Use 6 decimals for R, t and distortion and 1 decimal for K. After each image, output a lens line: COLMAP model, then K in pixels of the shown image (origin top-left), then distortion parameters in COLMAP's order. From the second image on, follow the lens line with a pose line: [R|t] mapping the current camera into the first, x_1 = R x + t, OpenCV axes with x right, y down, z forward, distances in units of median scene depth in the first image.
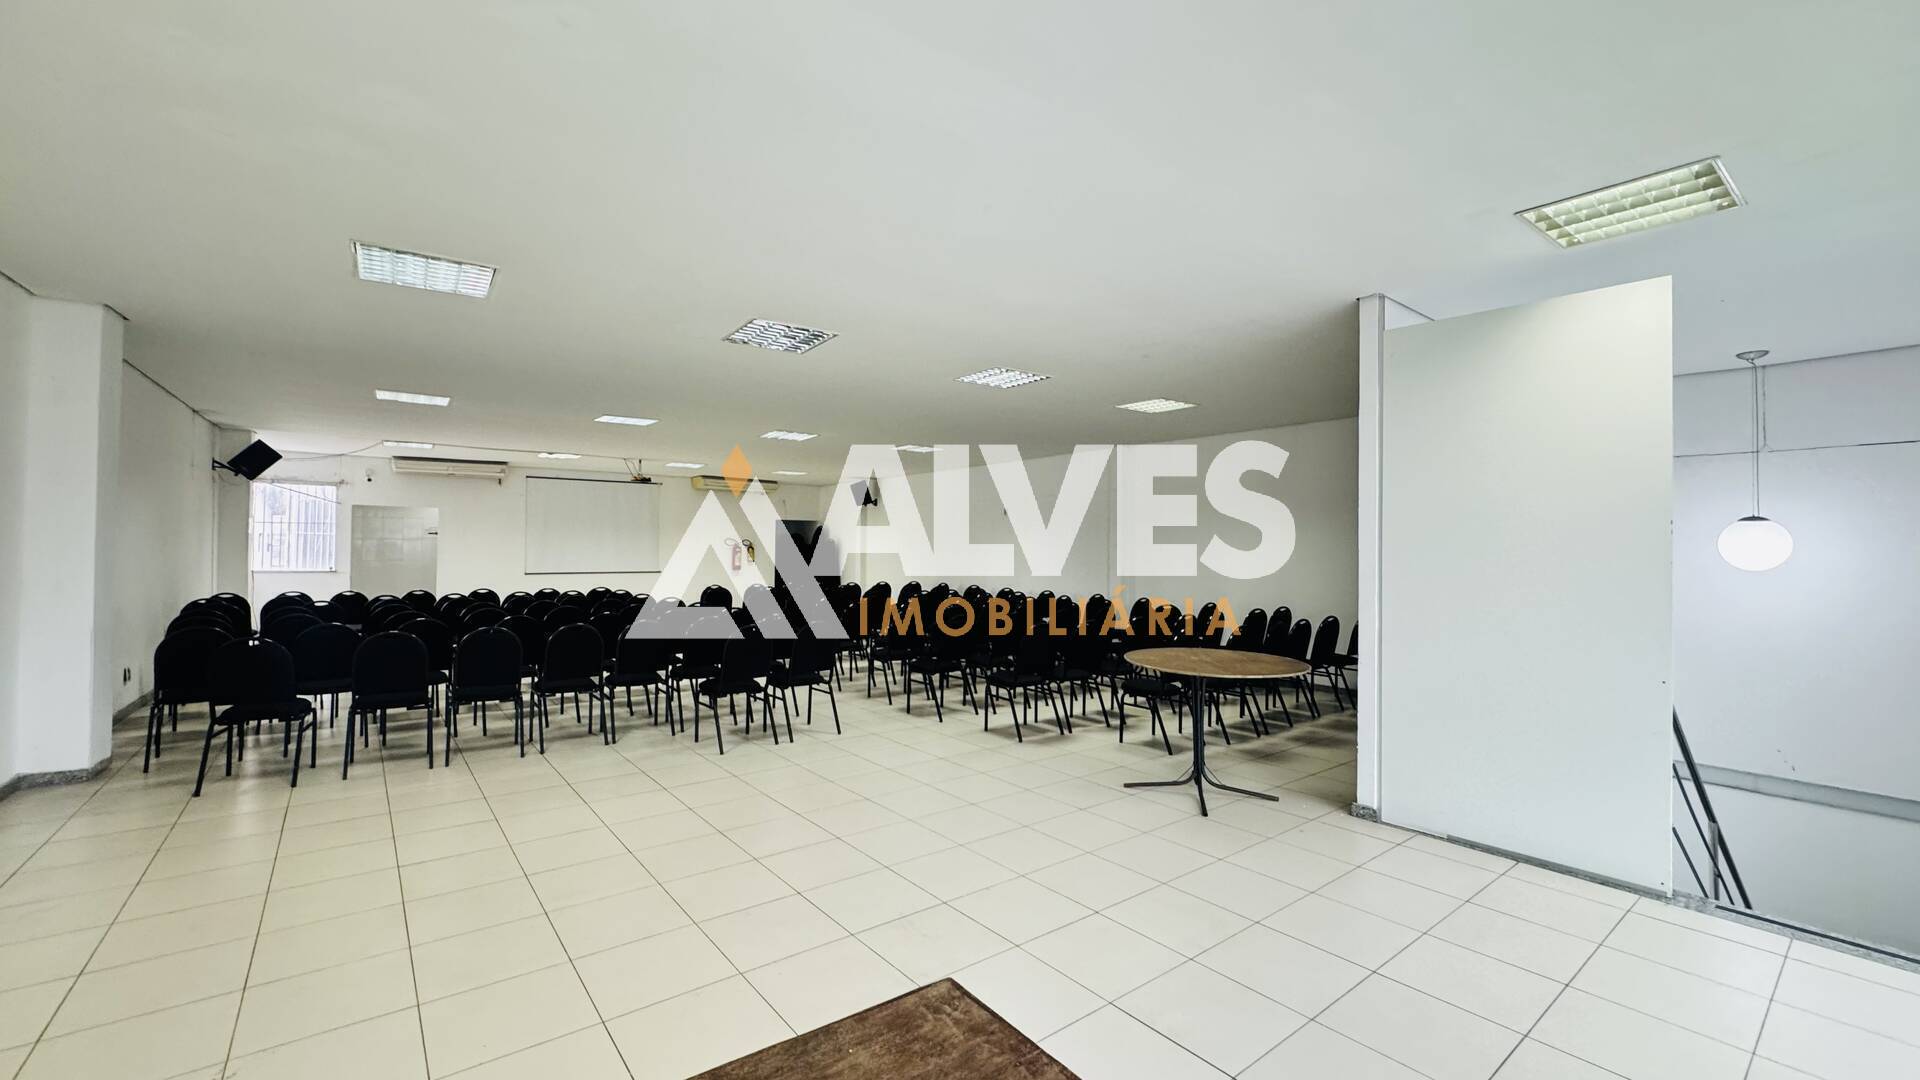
lens RADIAL K [[760.5, 0, 959.9], [0, 760.5, 542.3], [0, 0, 1]] dist [-0.002987, -0.000653]
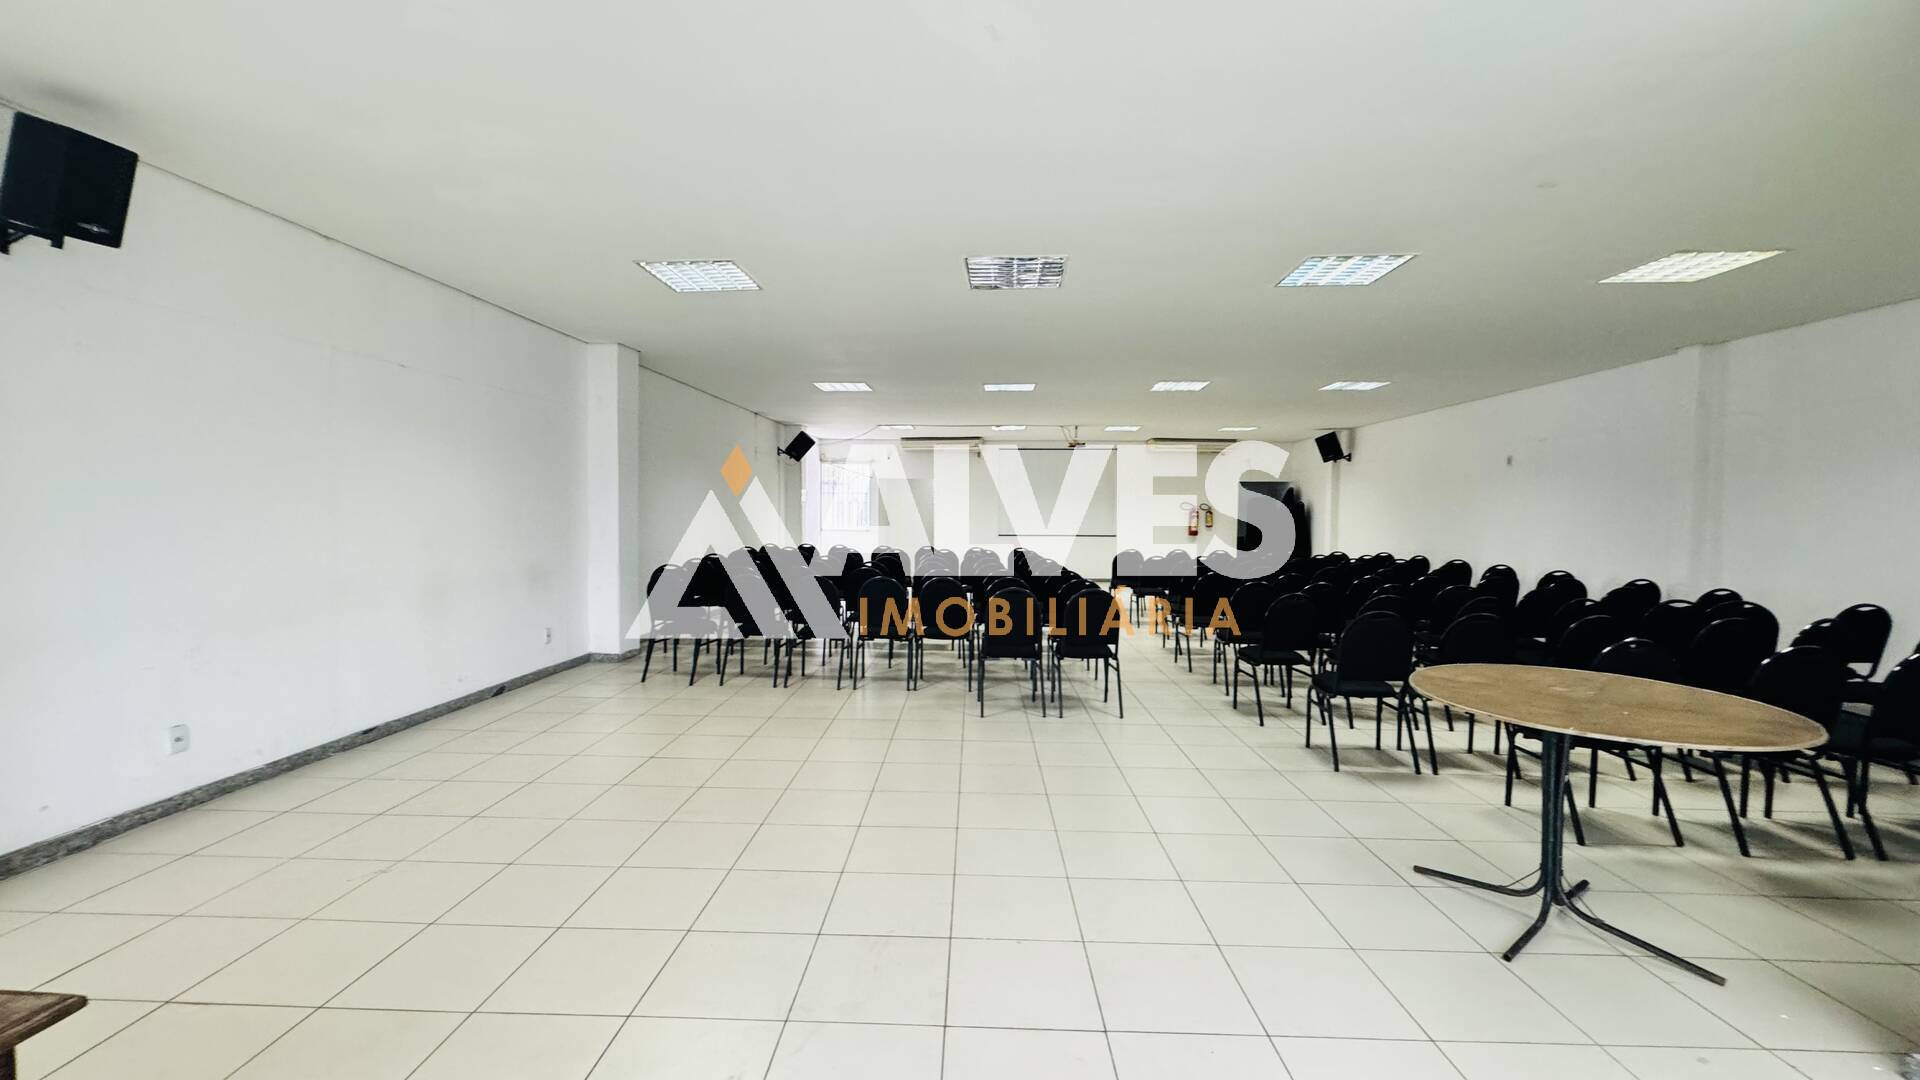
lens RADIAL K [[760.5, 0, 958.8], [0, 760.5, 551.4], [0, 0, 1]] dist [-0.002987, -0.000653]
pose [[0.766641, 0.031853, -0.641286, 0.272187], [0.004041, 0.998510, 0.054428, 0.010084], [0.642064, -0.044318, 0.765369, 0.222285]]
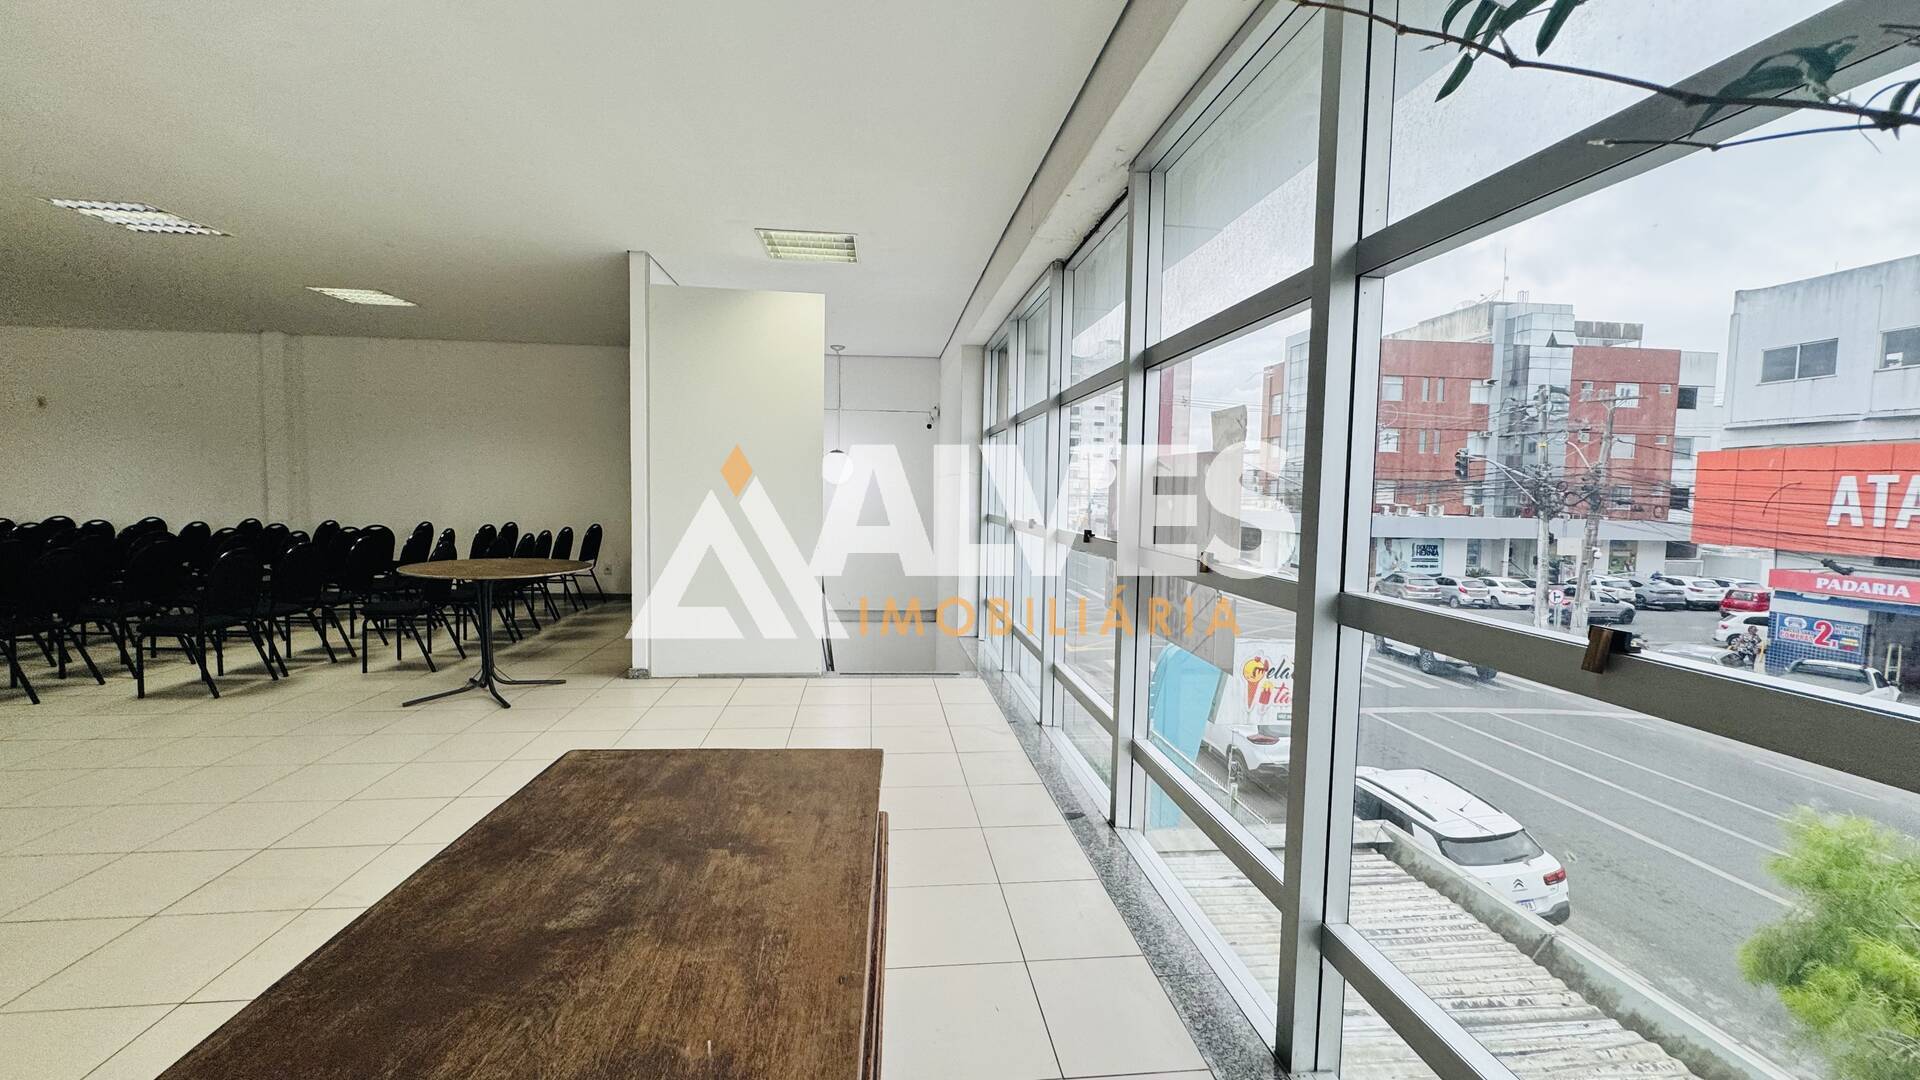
lens RADIAL K [[760.5, 0, 956.6], [0, 760.5, 539.9], [0, 0, 1]] dist [-0.002987, -0.000653]
pose [[0.526955, -0.059732, 0.847791, -0.180059], [-0.021427, 0.996276, 0.083512, 0.014966], [-0.849623, -0.062173, 0.523713, -0.065866]]
